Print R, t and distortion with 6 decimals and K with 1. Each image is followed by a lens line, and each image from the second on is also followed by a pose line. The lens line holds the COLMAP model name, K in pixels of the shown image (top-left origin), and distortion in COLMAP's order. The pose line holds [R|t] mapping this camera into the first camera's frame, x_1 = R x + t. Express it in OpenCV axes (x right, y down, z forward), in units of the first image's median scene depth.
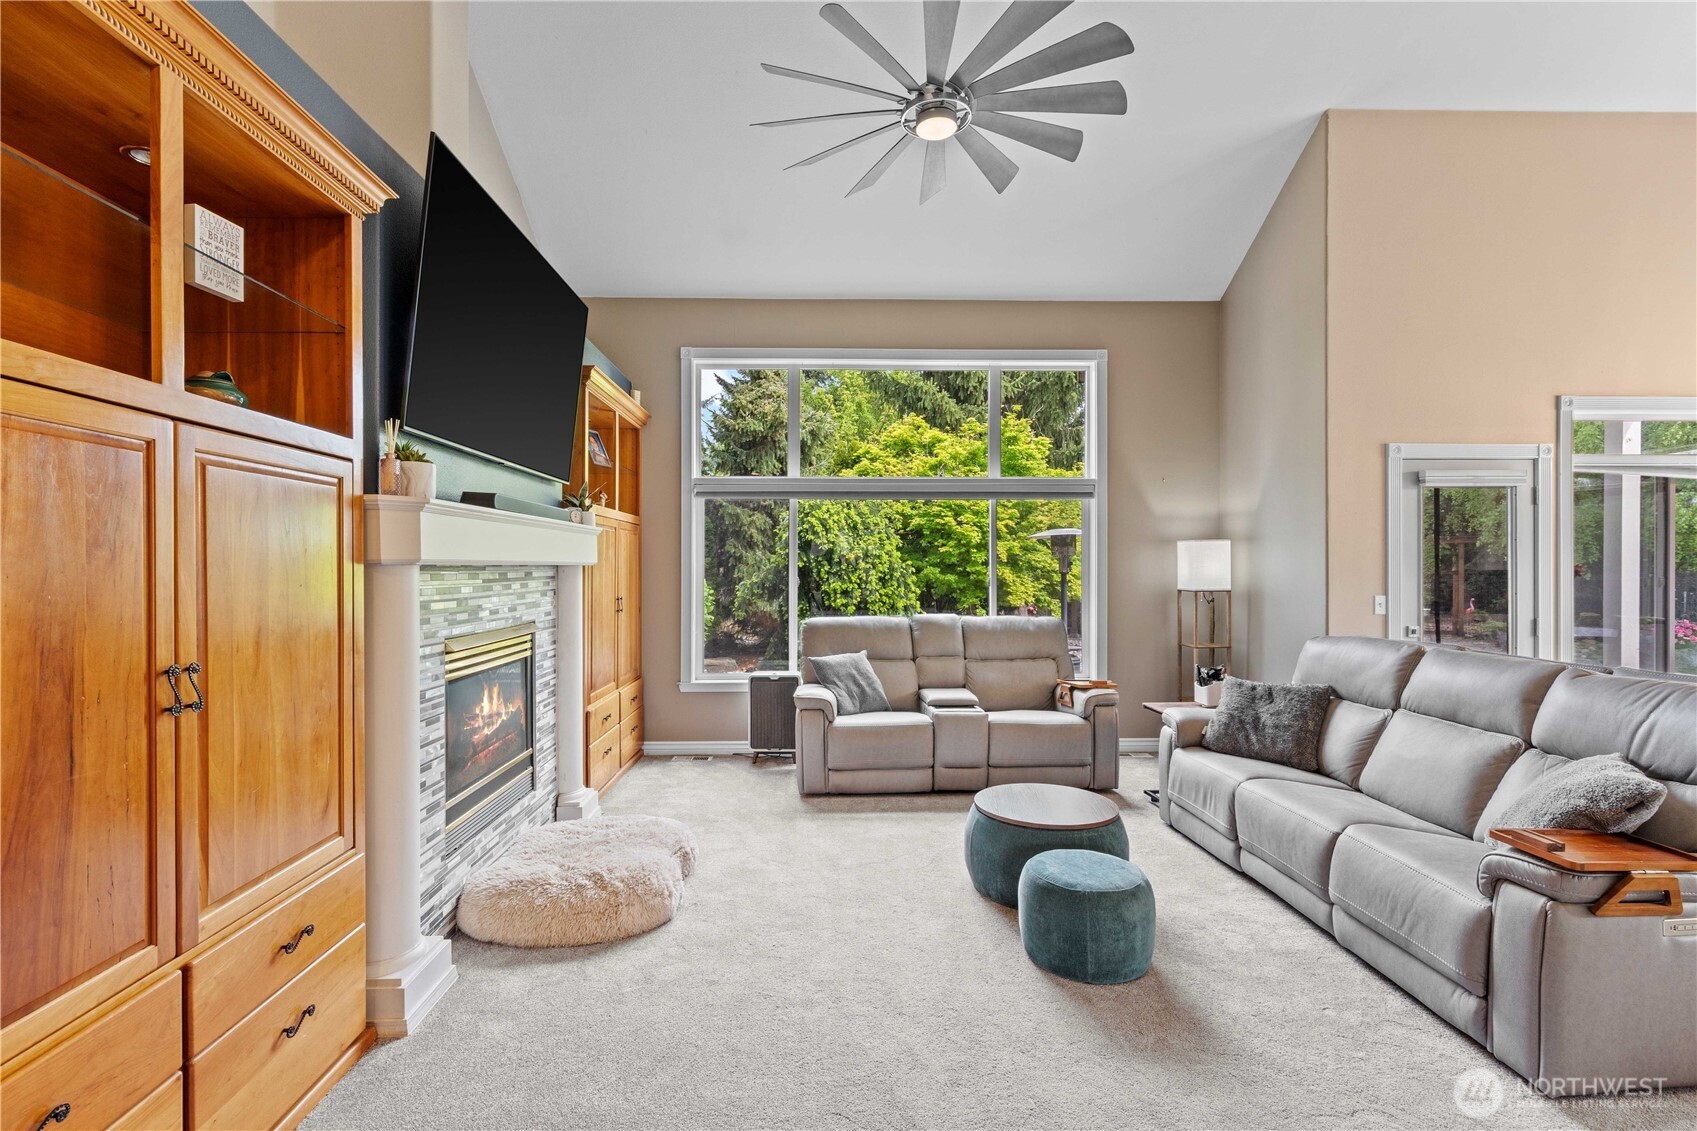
lens RADIAL K [[786.6, 0, 844.1], [0, 786.6, 567.0], [0, 0, 1]] dist [0.002230, 0.000627]
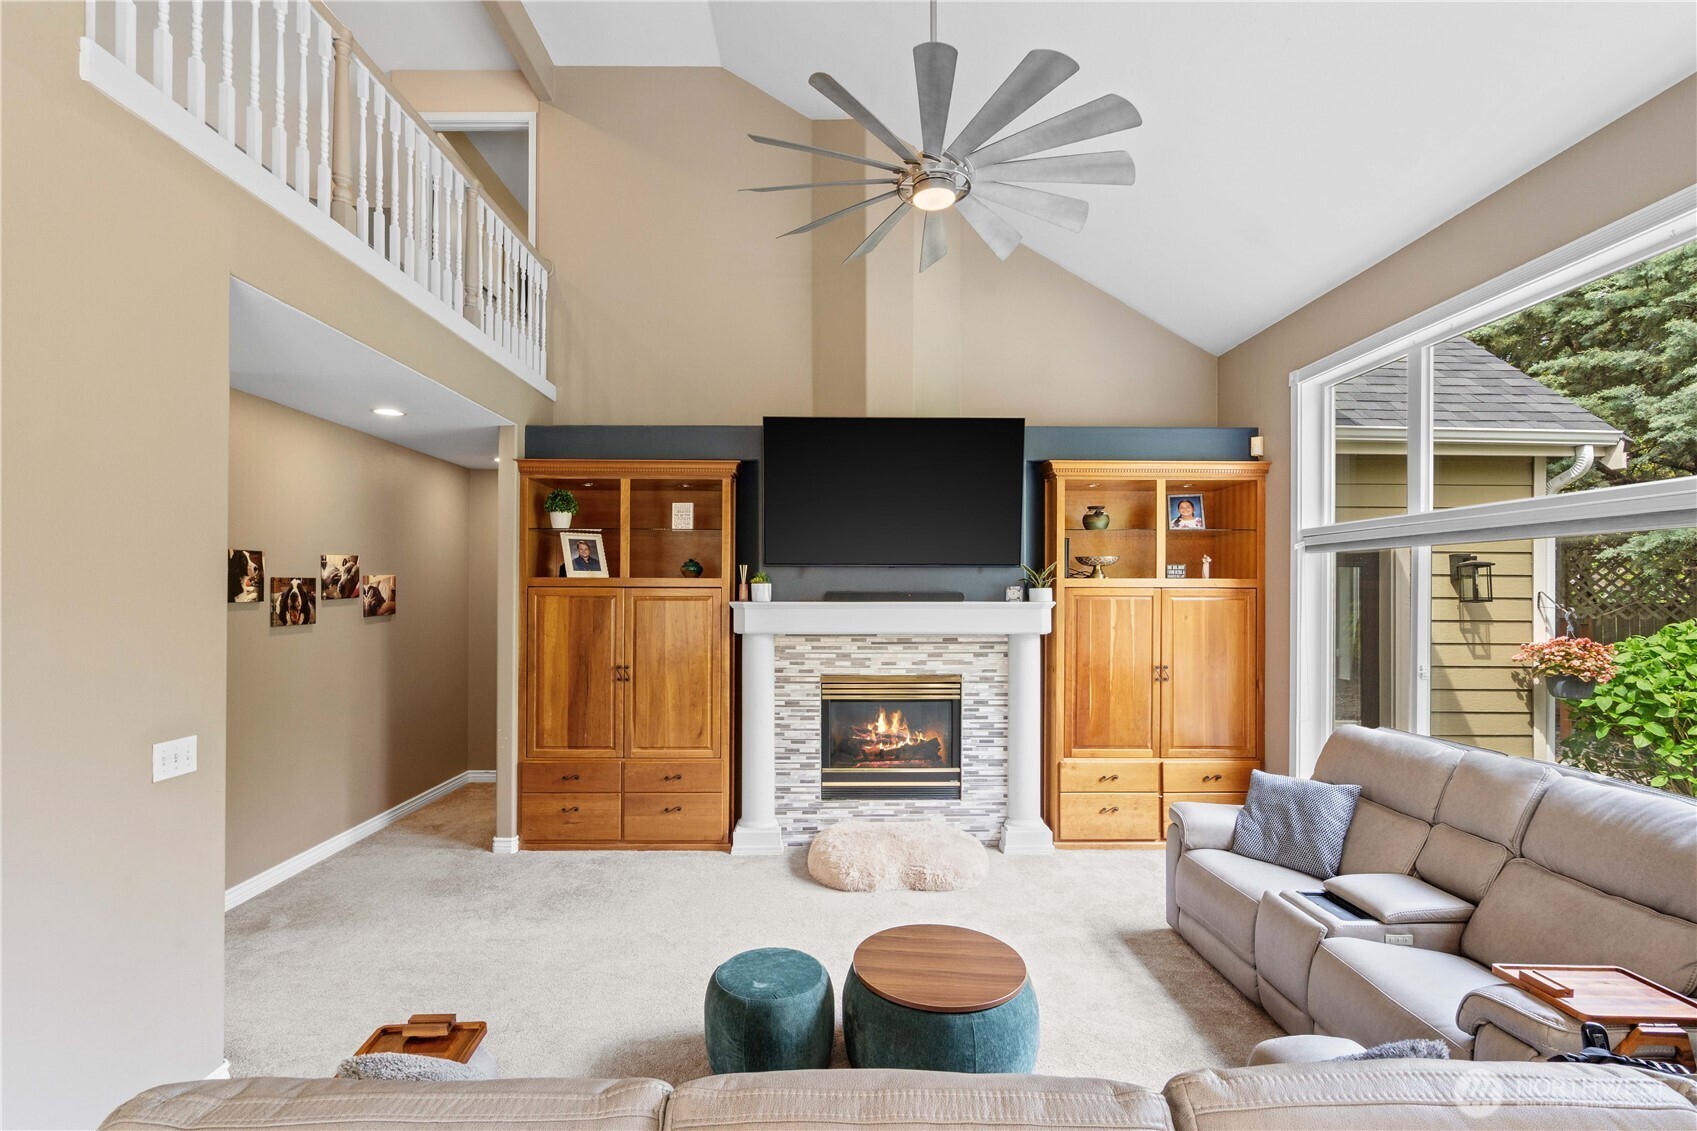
lens RADIAL K [[786.6, 0, 834.4], [0, 786.6, 589.3], [0, 0, 1]] dist [0.002230, 0.000627]
pose [[-0.033036, 0.000868, -0.999454, 0.843617], [-0.000266, 1.000000, 0.000877, -0.068569], [0.999454, 0.000295, -0.033036, 0.720931]]
